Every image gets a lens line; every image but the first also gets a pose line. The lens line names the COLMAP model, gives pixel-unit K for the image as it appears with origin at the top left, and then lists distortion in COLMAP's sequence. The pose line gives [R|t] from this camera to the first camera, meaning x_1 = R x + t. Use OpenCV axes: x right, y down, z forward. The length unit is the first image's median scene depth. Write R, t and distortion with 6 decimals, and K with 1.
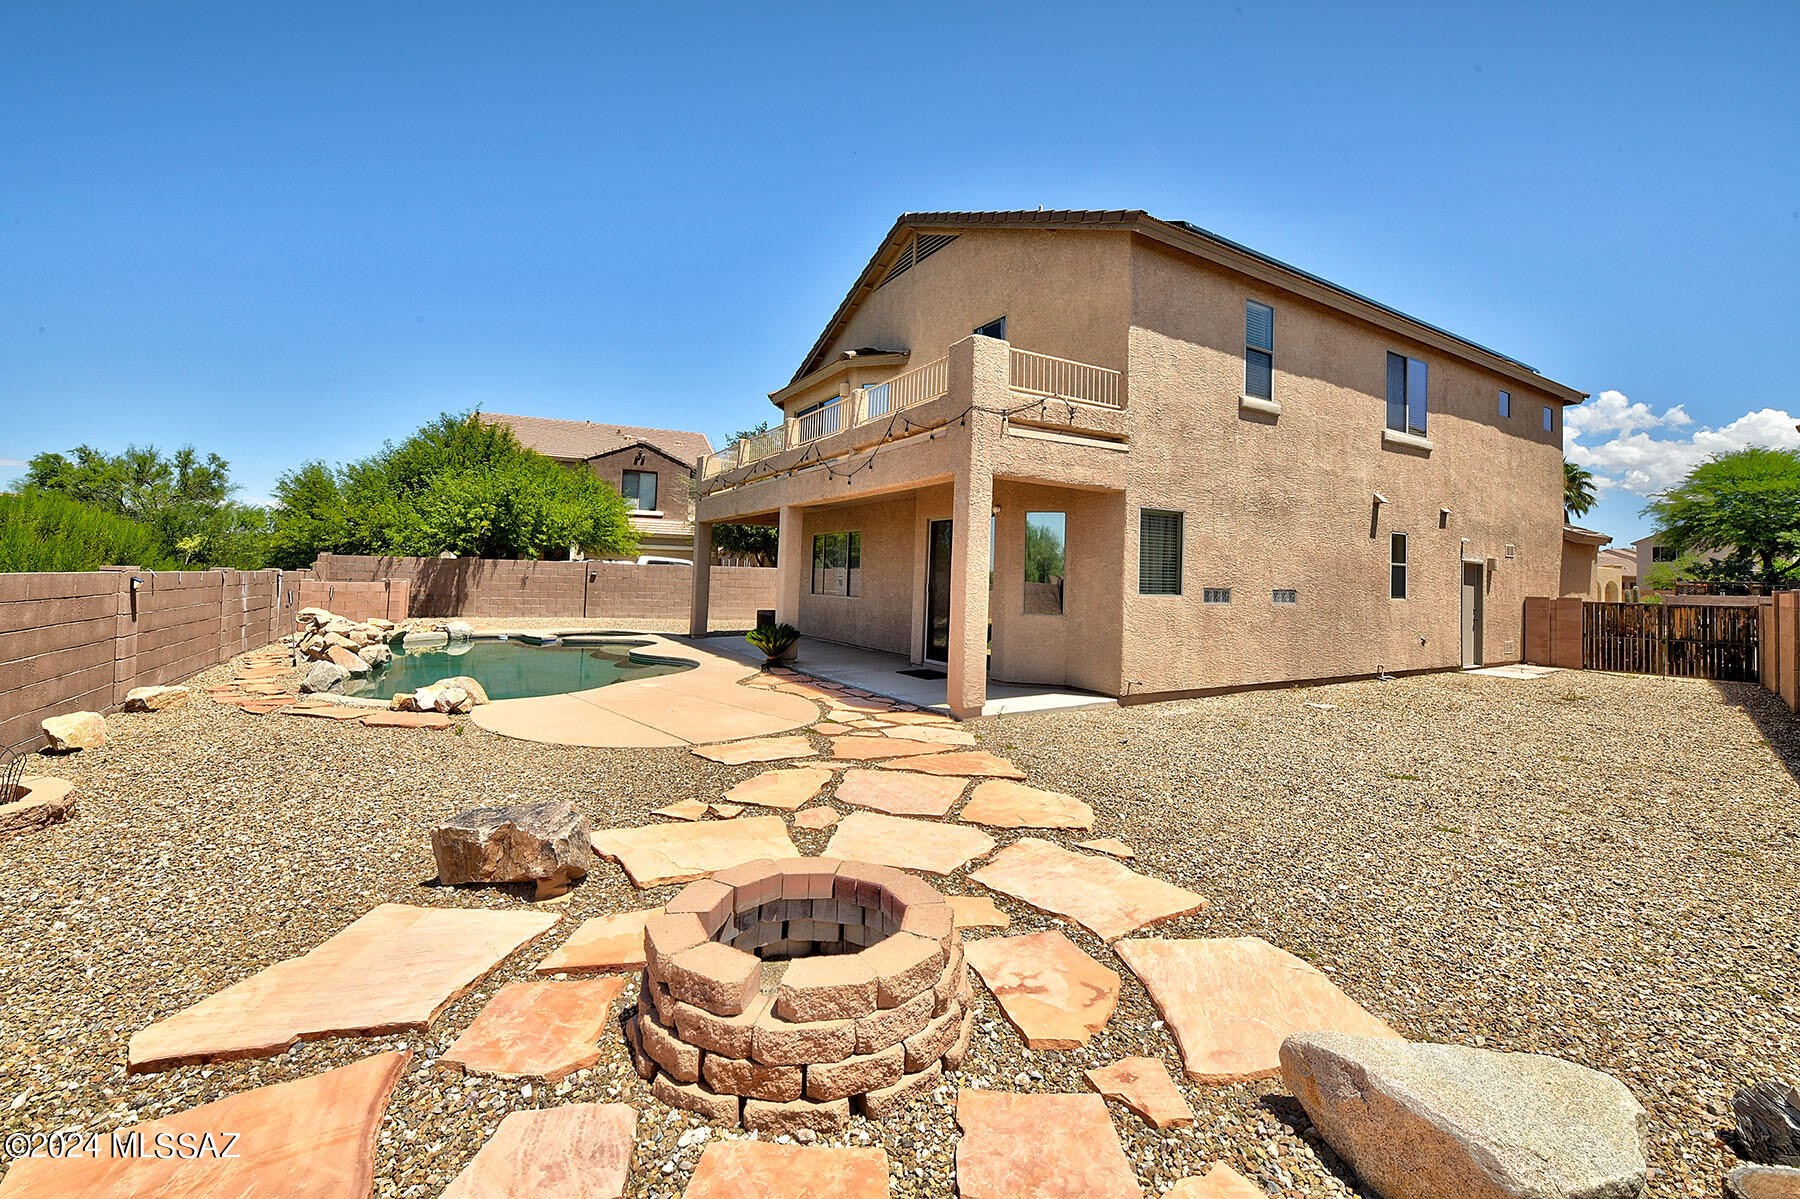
lens RADIAL K [[729.6, 0, 938.2], [0, 729.6, 541.8], [0, 0, 1]] dist [-0.016562, -0.000055]
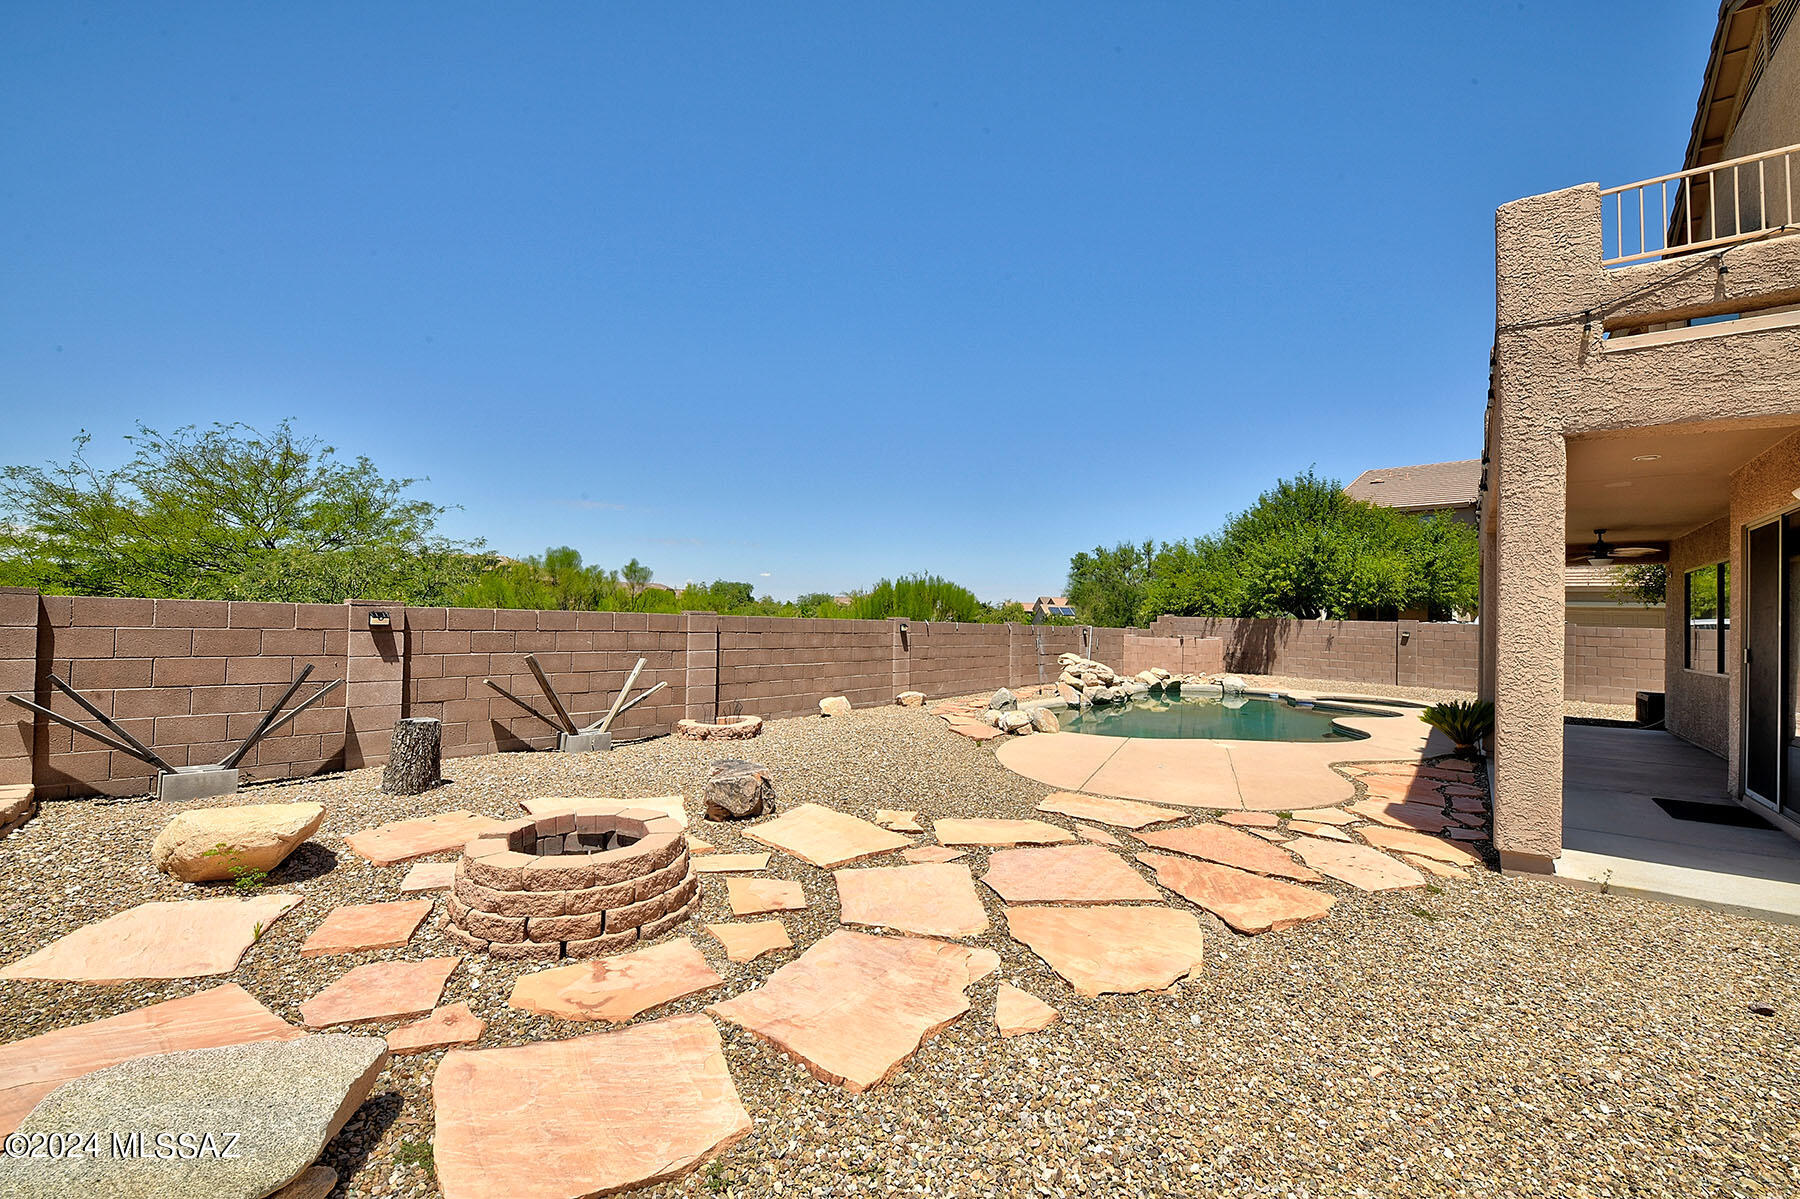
lens RADIAL K [[766.1, 0, 914.6], [0, 766.1, 609.4], [0, 0, 1]] dist [-0.024103, -0.000278]
pose [[0.328094, -0.022452, -0.944378, 0.242462], [0.021183, 0.999641, -0.016407, 0.019770], [0.944408, -0.014621, 0.328452, 0.194620]]
